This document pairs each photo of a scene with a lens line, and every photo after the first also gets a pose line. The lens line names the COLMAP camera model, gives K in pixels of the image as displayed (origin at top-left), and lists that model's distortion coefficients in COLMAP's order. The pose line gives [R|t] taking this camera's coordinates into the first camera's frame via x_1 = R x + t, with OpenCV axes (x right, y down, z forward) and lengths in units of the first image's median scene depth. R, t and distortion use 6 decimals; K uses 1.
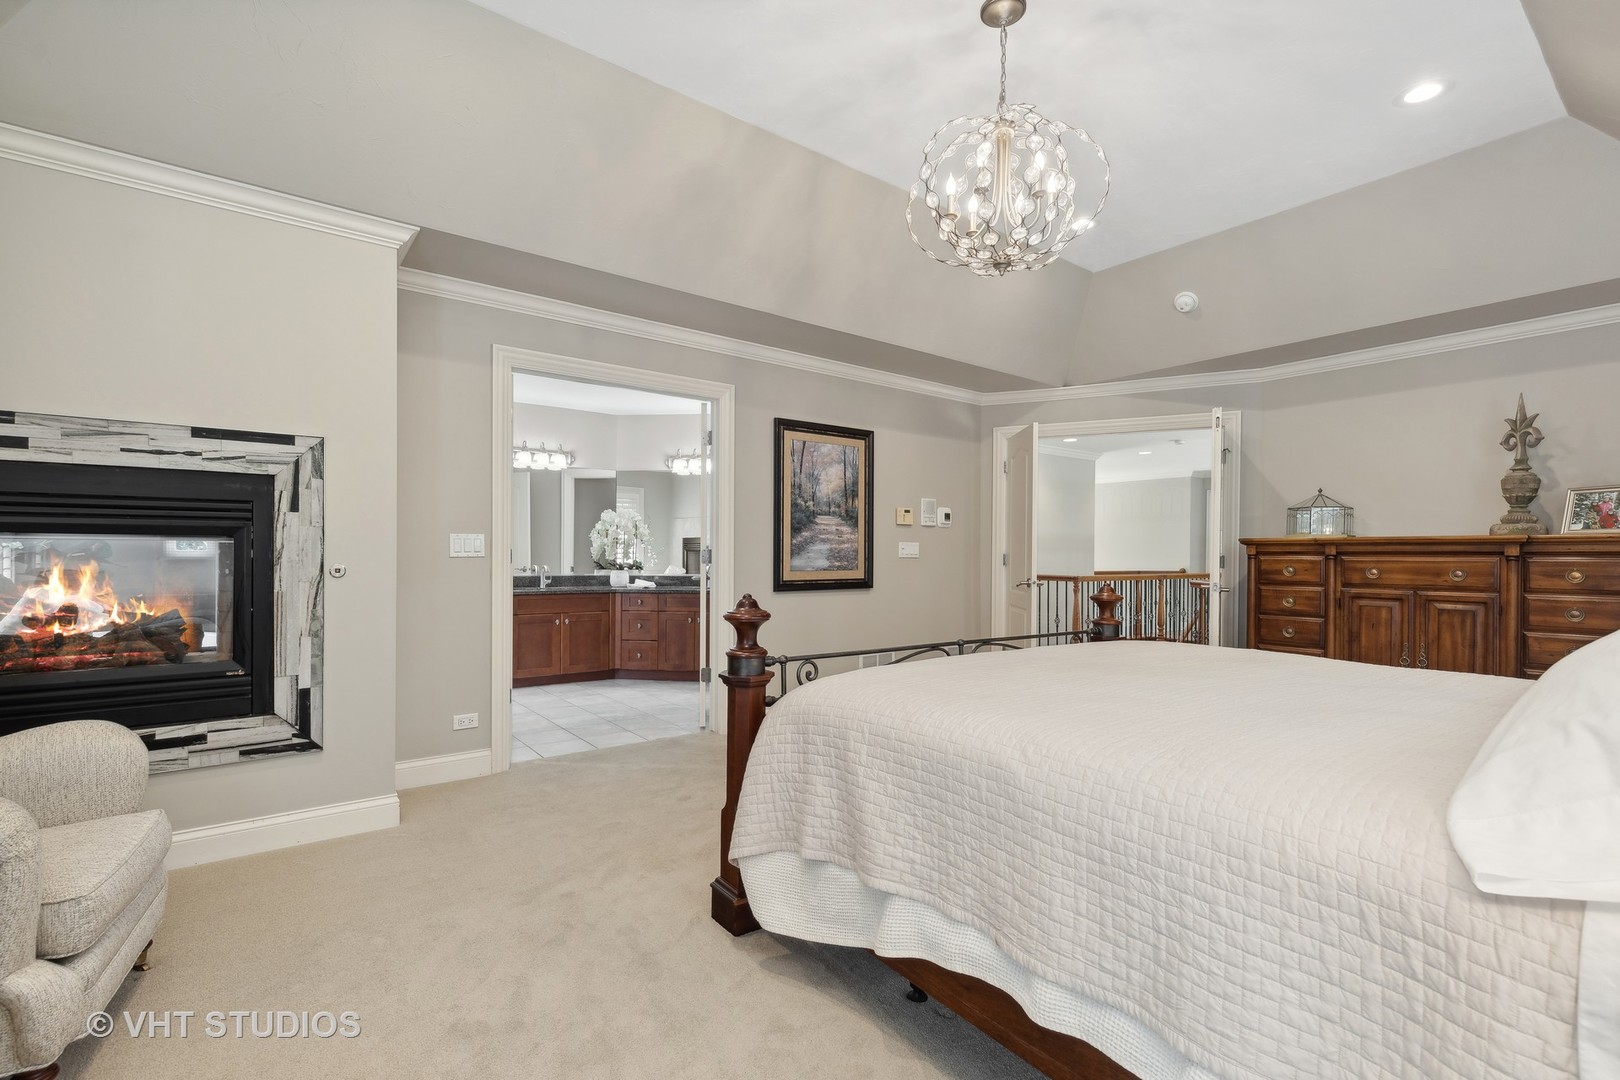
lens RADIAL K [[741.1, 0, 823.8], [0, 741.1, 550.0], [0, 0, 1]] dist [0.001900, -0.000305]
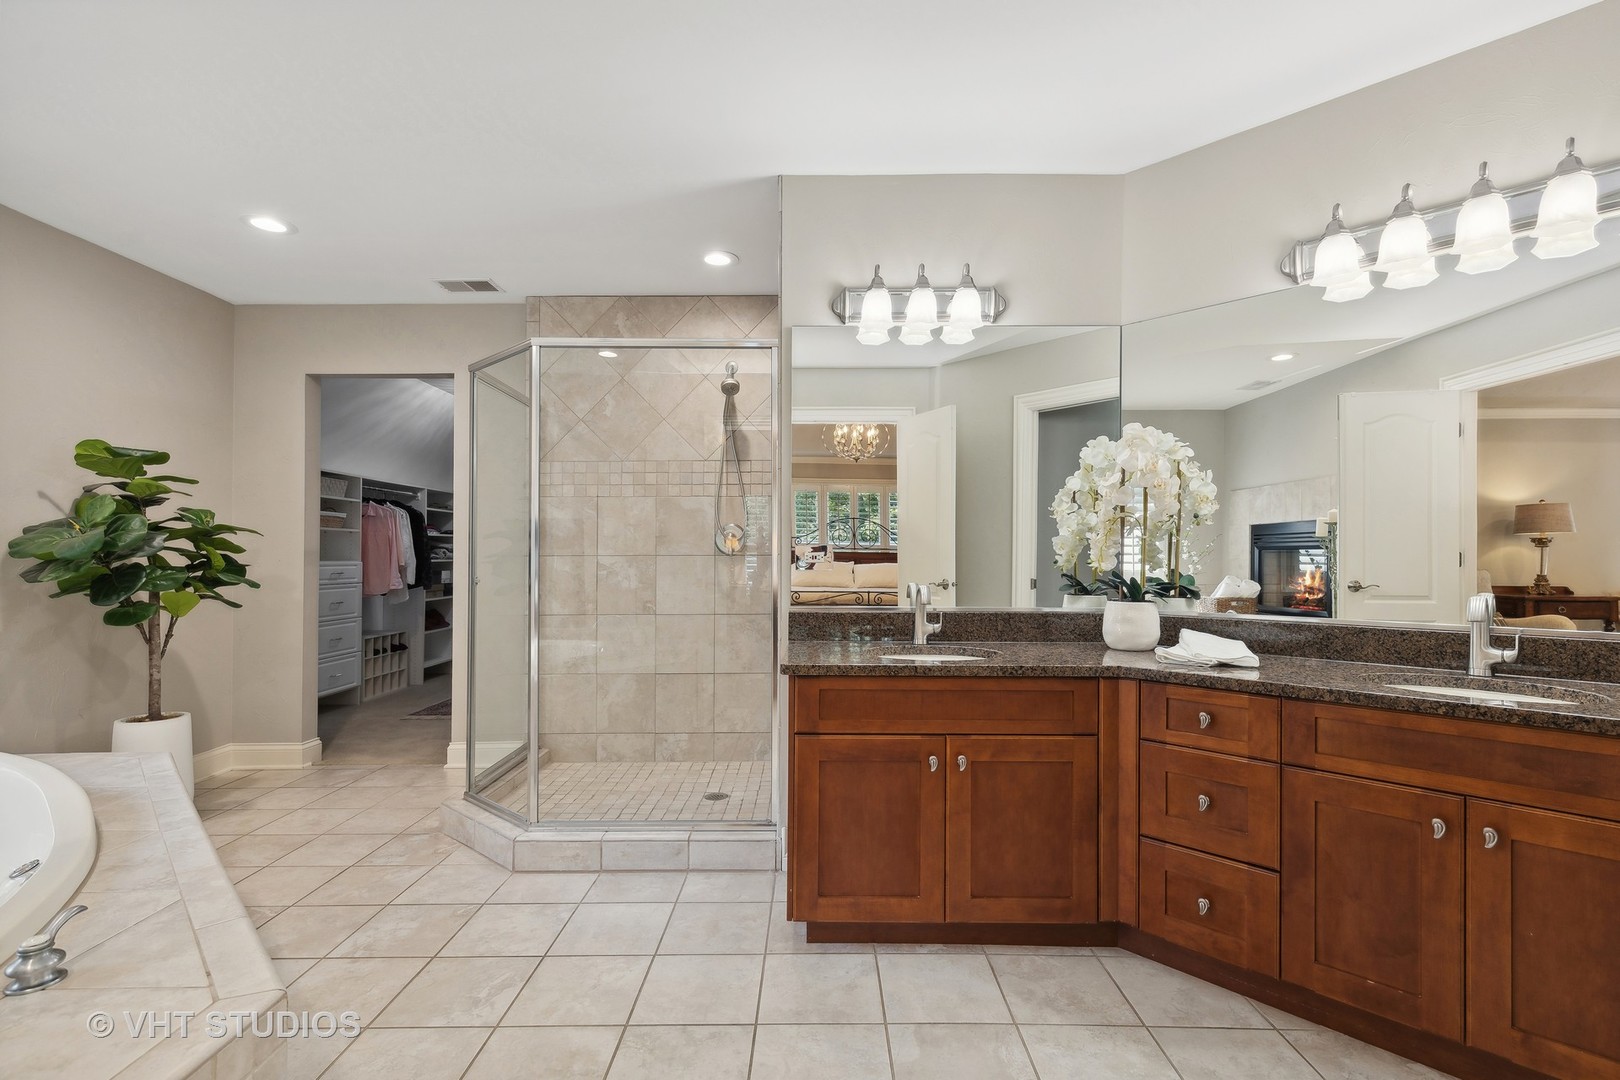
lens RADIAL K [[741.1, 0, 823.8], [0, 741.1, 550.0], [0, 0, 1]] dist [0.001900, -0.000305]
pose [[0.790248, -0.004344, -0.612772, -0.175998], [0.004108, 0.999990, -0.001792, 0.003331], [0.612773, -0.001101, 0.790258, 0.635740]]
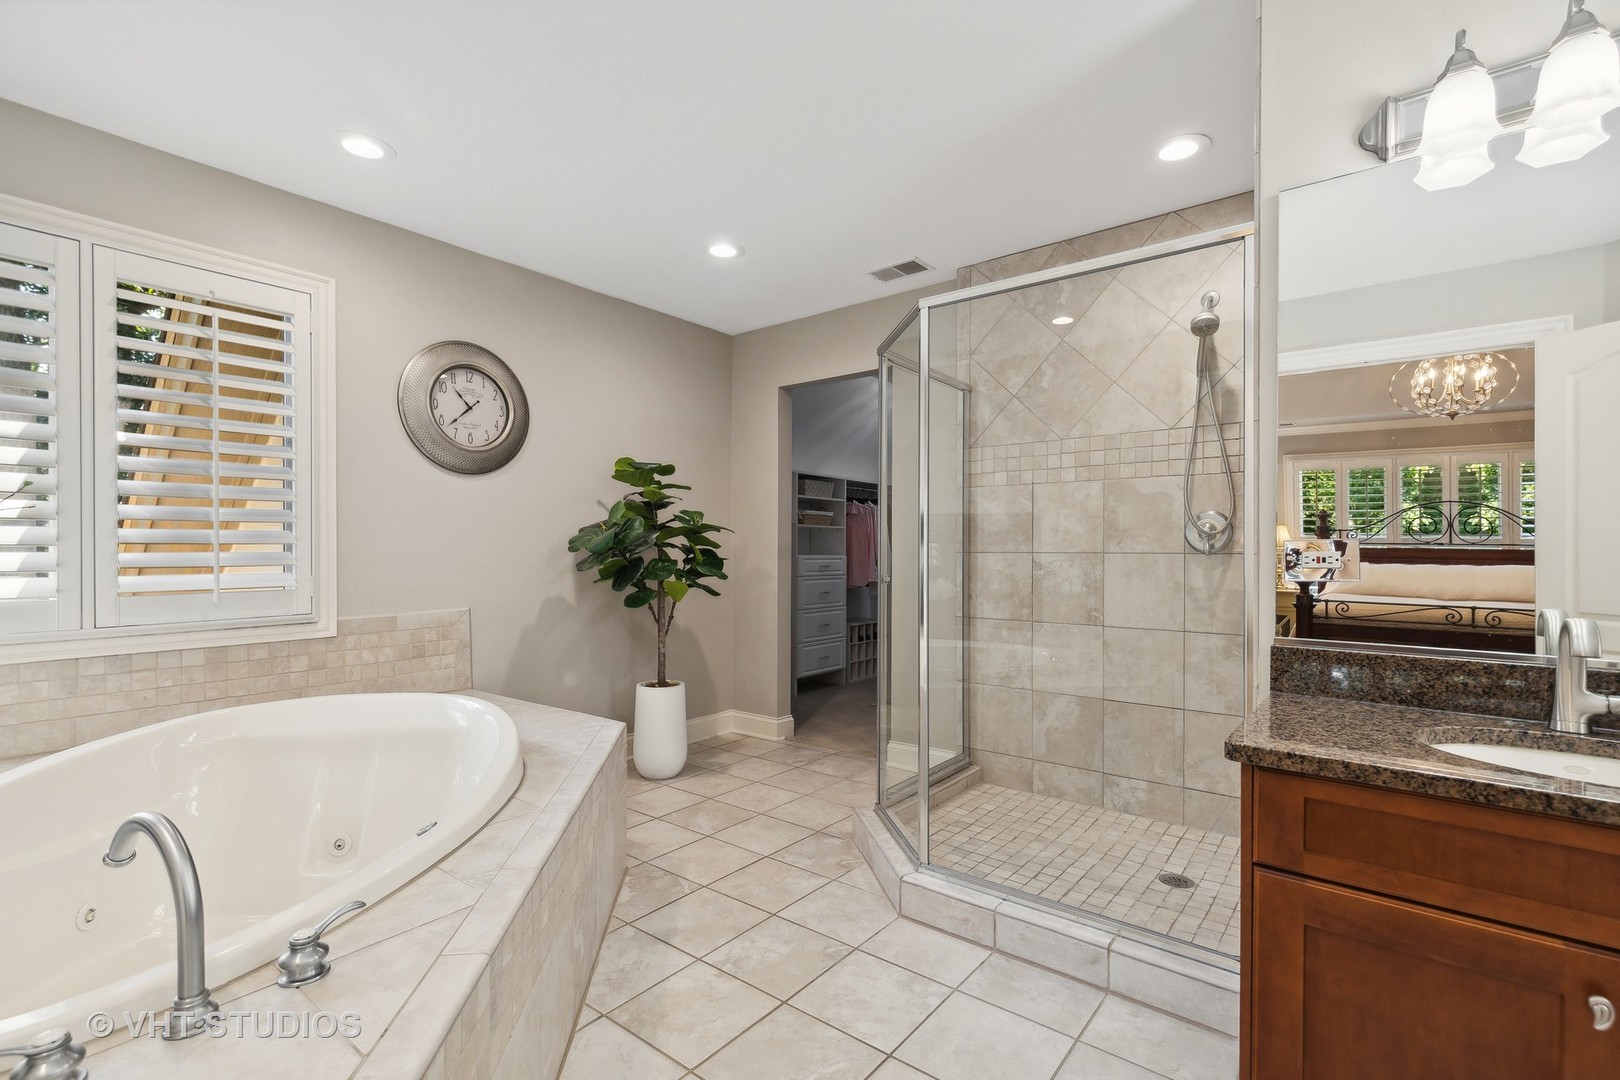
lens RADIAL K [[735.2, 0, 803.7], [0, 735.2, 546.1], [0, 0, 1]] dist [0.004805, -0.000512]
pose [[0.221490, -0.001529, -0.975161, -0.221648], [0.001545, 0.999998, -0.001217, 0.002090], [0.975161, -0.001237, 0.221492, 0.720750]]
